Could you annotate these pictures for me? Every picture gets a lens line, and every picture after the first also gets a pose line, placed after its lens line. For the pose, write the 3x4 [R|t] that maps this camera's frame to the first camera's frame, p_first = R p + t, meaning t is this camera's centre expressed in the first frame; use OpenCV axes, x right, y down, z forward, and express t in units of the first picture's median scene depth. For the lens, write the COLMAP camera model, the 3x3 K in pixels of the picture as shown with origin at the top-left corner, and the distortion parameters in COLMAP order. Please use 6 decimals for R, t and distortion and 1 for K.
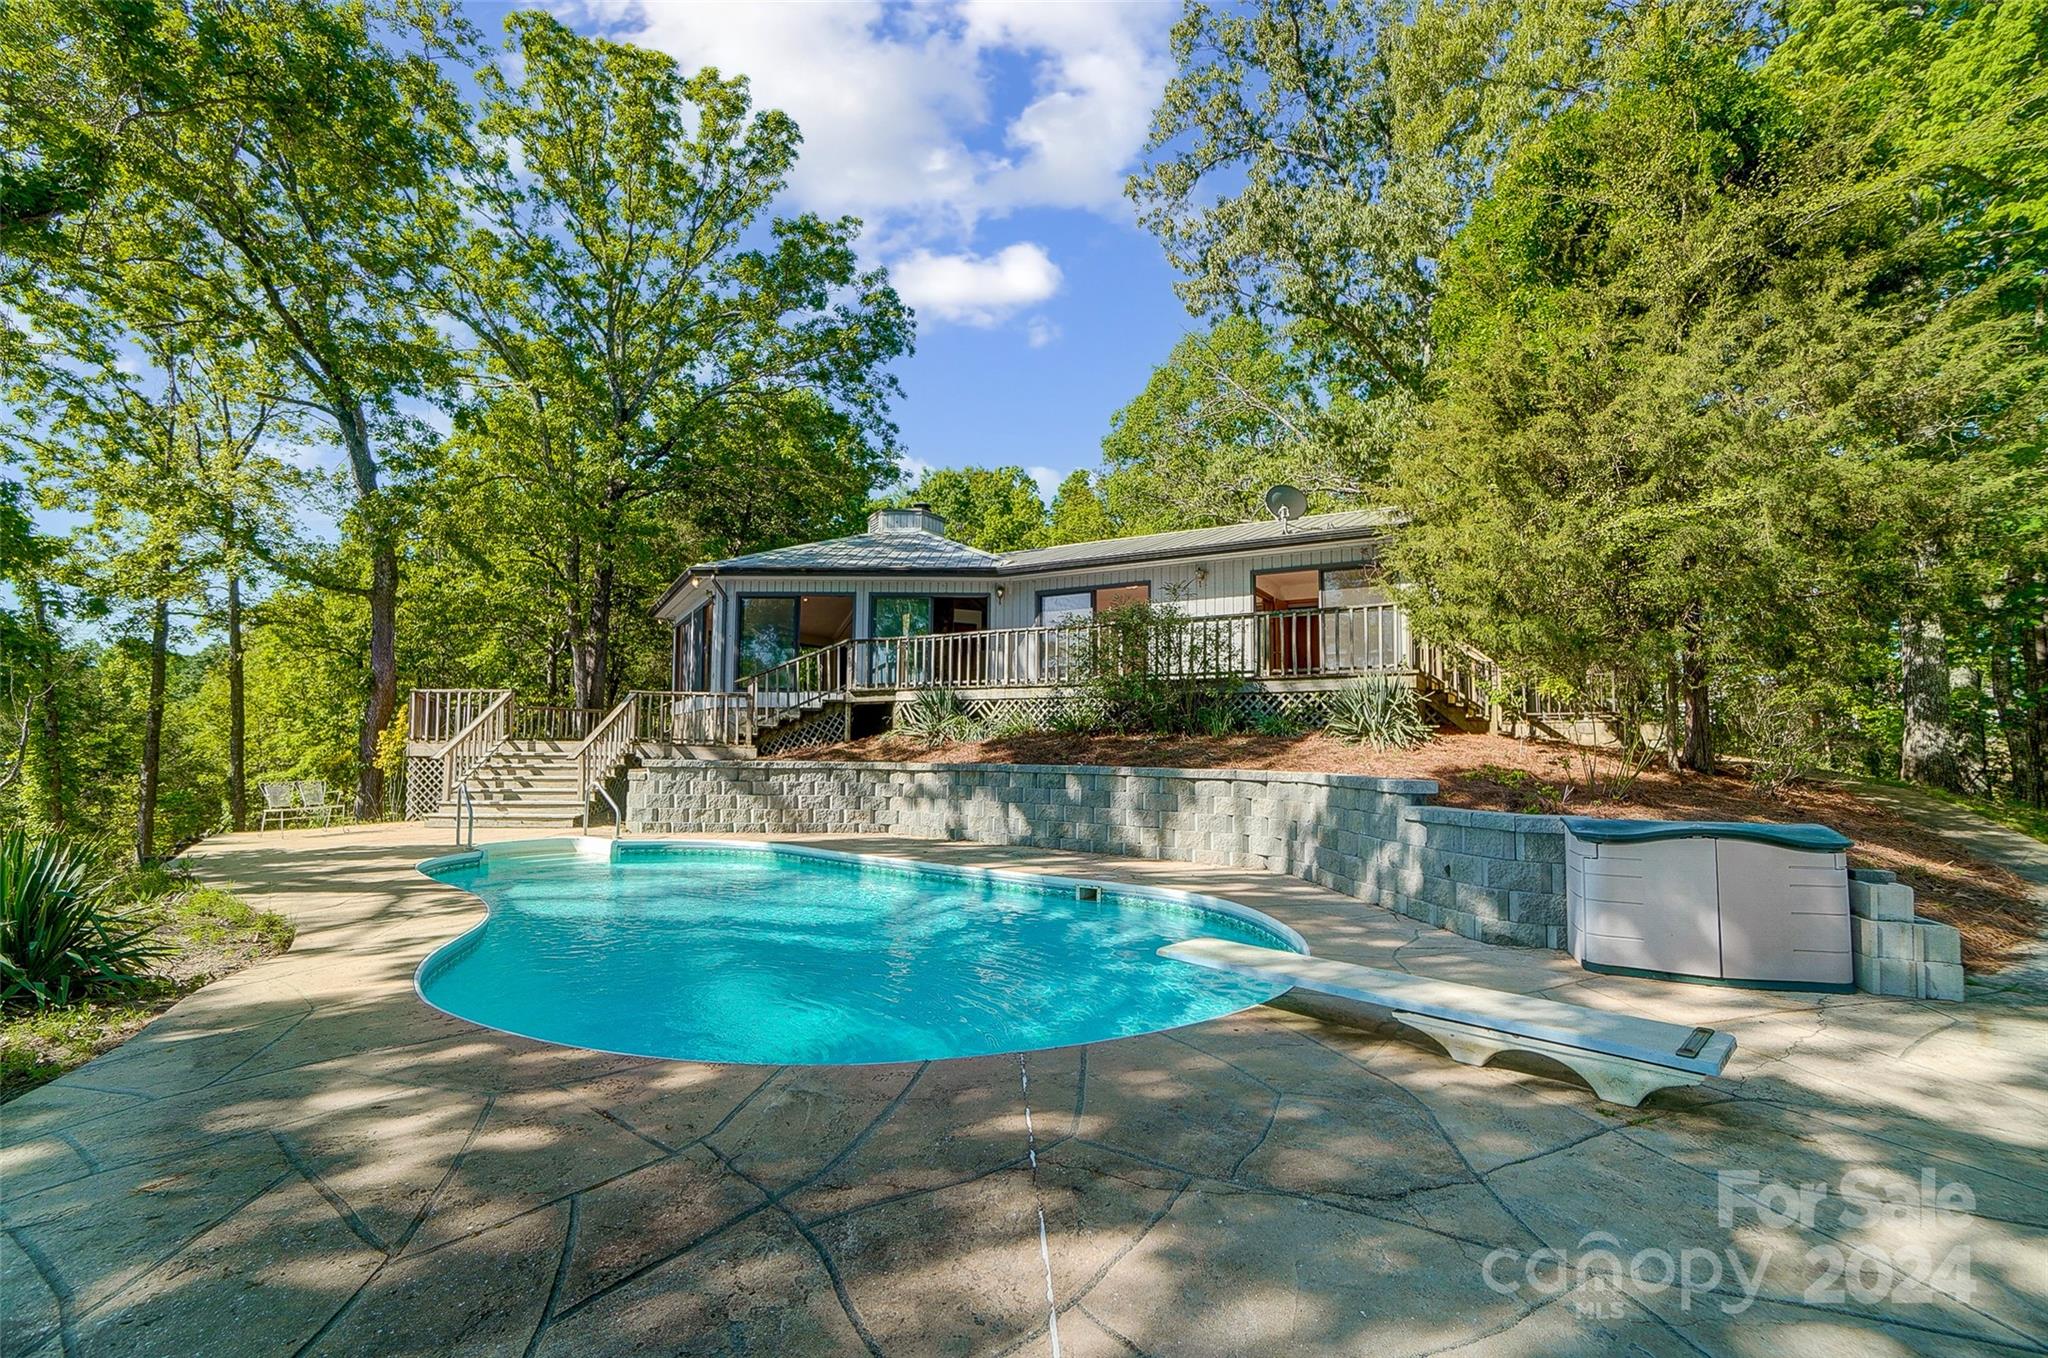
lens RADIAL K [[907.5, 0, 1021.1], [0, 907.5, 682.6], [0, 0, 1]] dist [-0.062195, 0.025289]
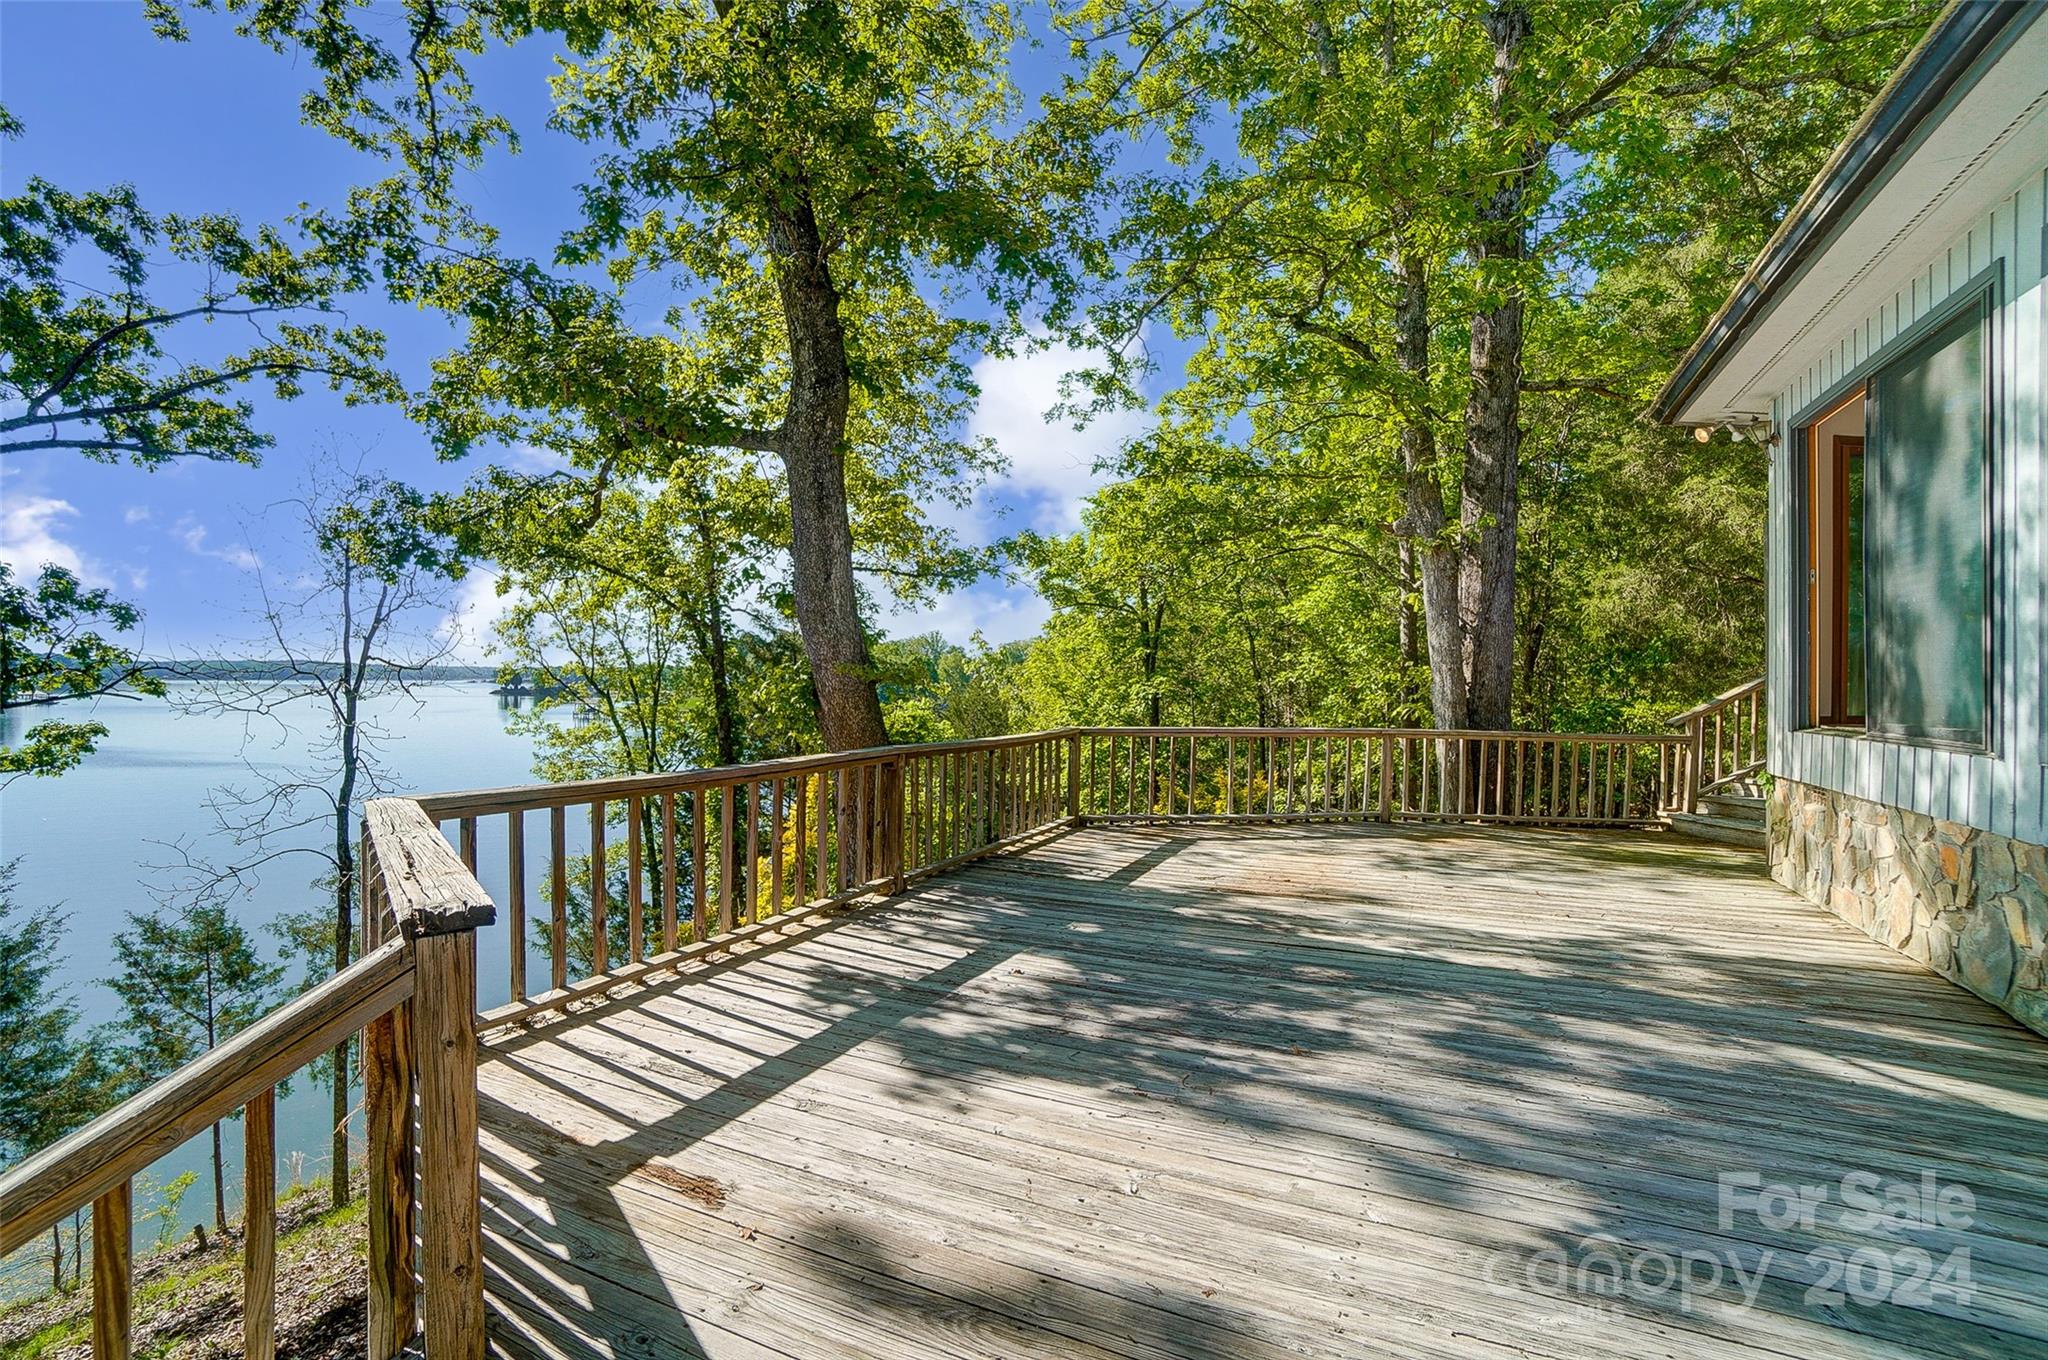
lens RADIAL K [[919.5, 0, 1006.8], [0, 919.5, 680.4], [0, 0, 1]] dist [-0.049849, 0.013299]
pose [[0.580720, -0.001209, -0.814102, -0.456907], [0.049349, 0.998212, 0.033719, -0.017527], [0.812606, -0.059757, 0.579741, 0.994026]]
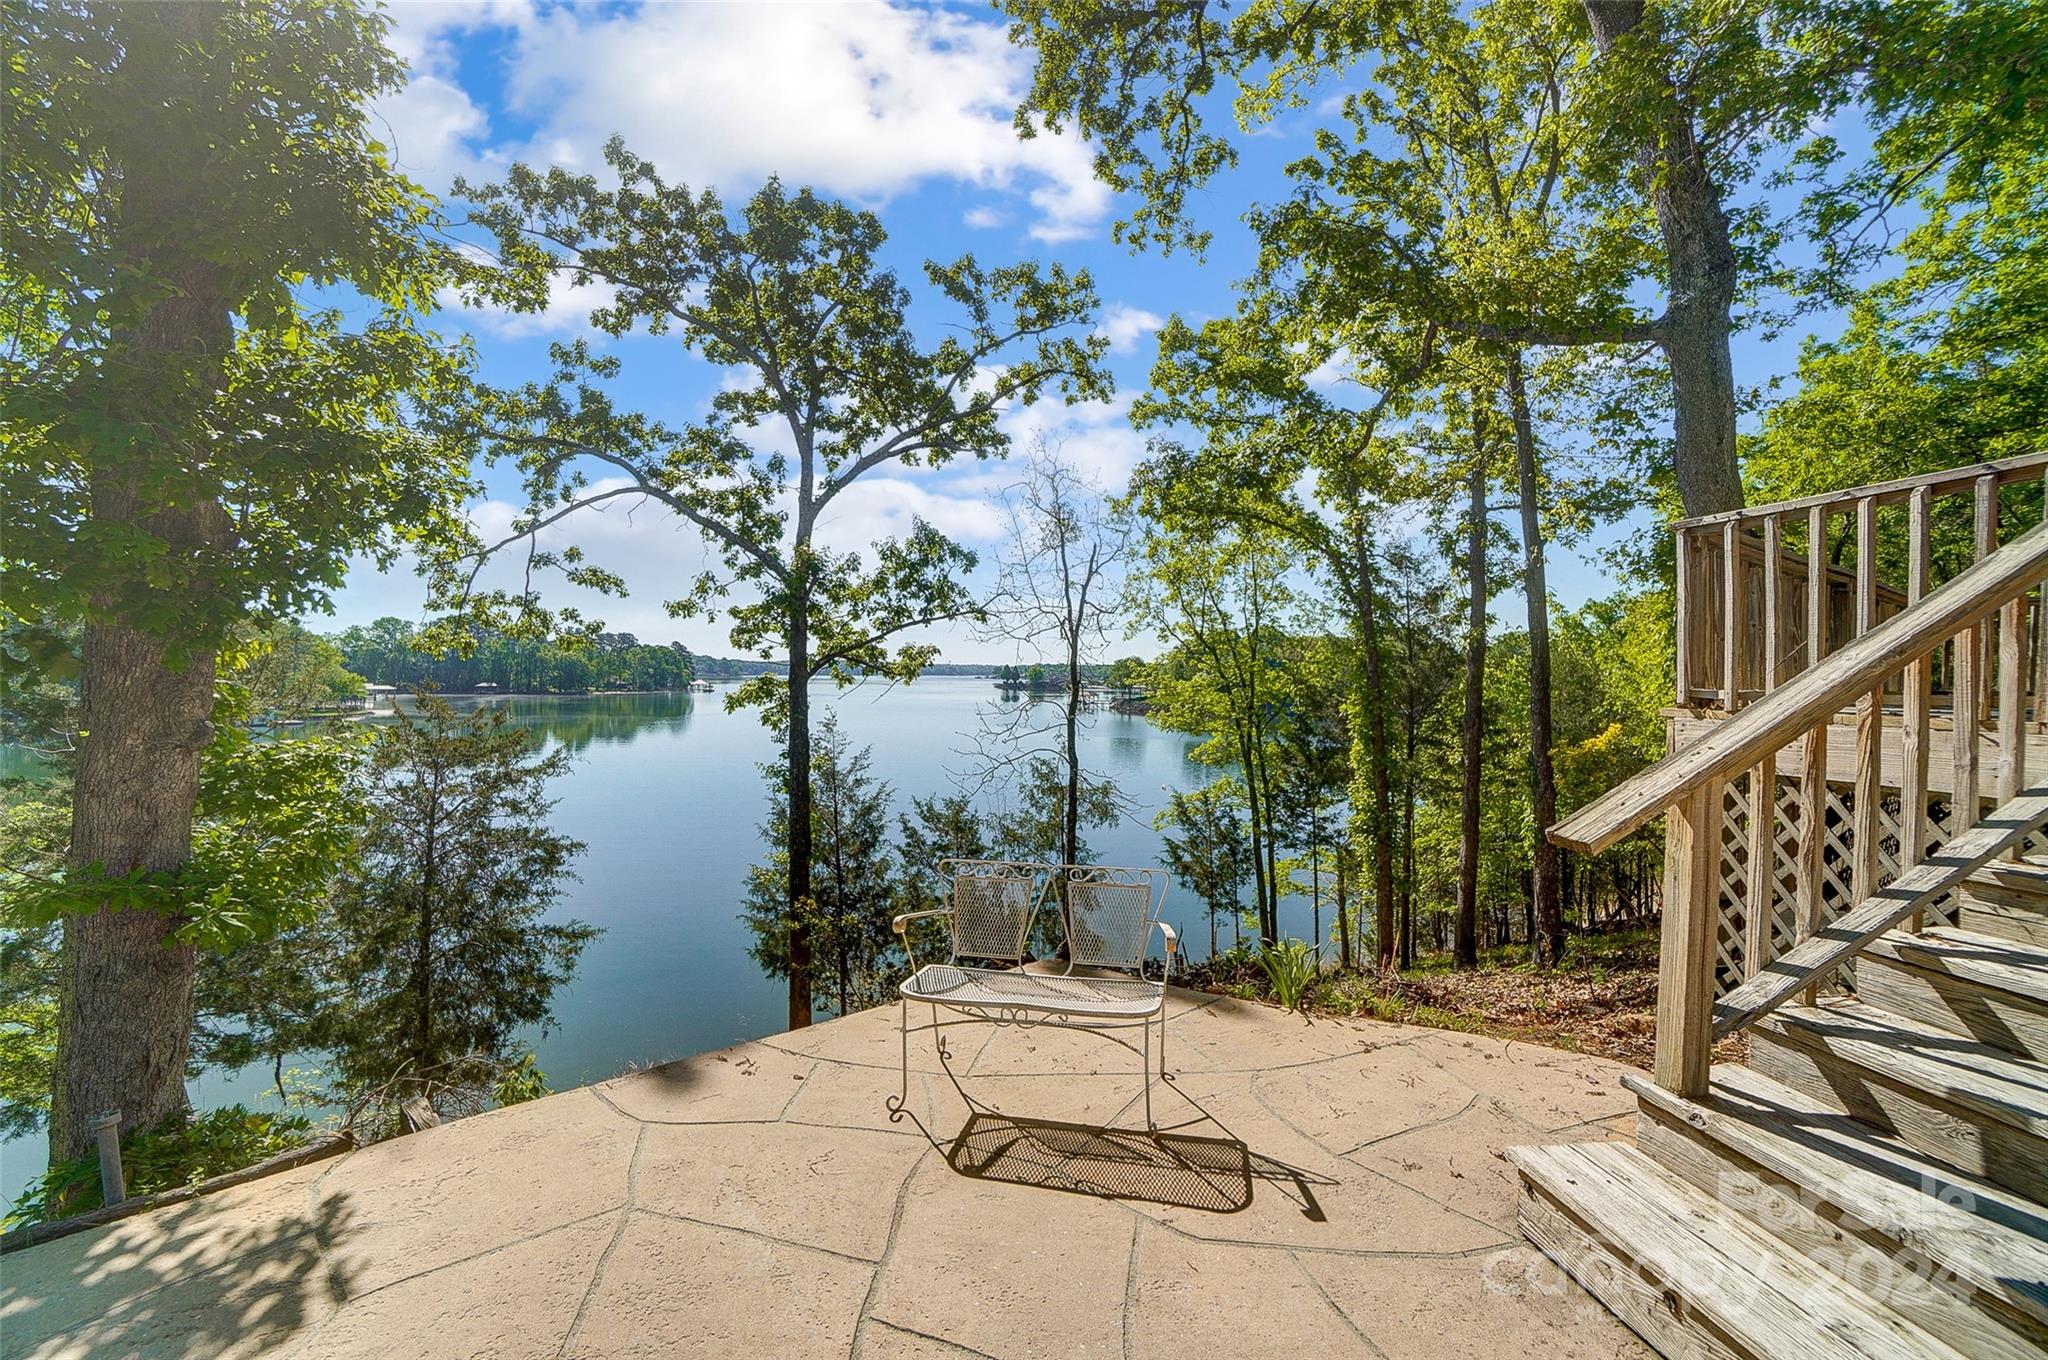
lens RADIAL K [[907.5, 0, 1021.1], [0, 907.5, 683.6], [0, 0, 1]] dist [-0.062195, 0.025289]
pose [[0.132690, 0.006168, -0.991138, -0.441708], [0.057496, 0.998249, 0.013909, 0.041954], [0.989489, -0.058833, 0.132103, 0.755172]]
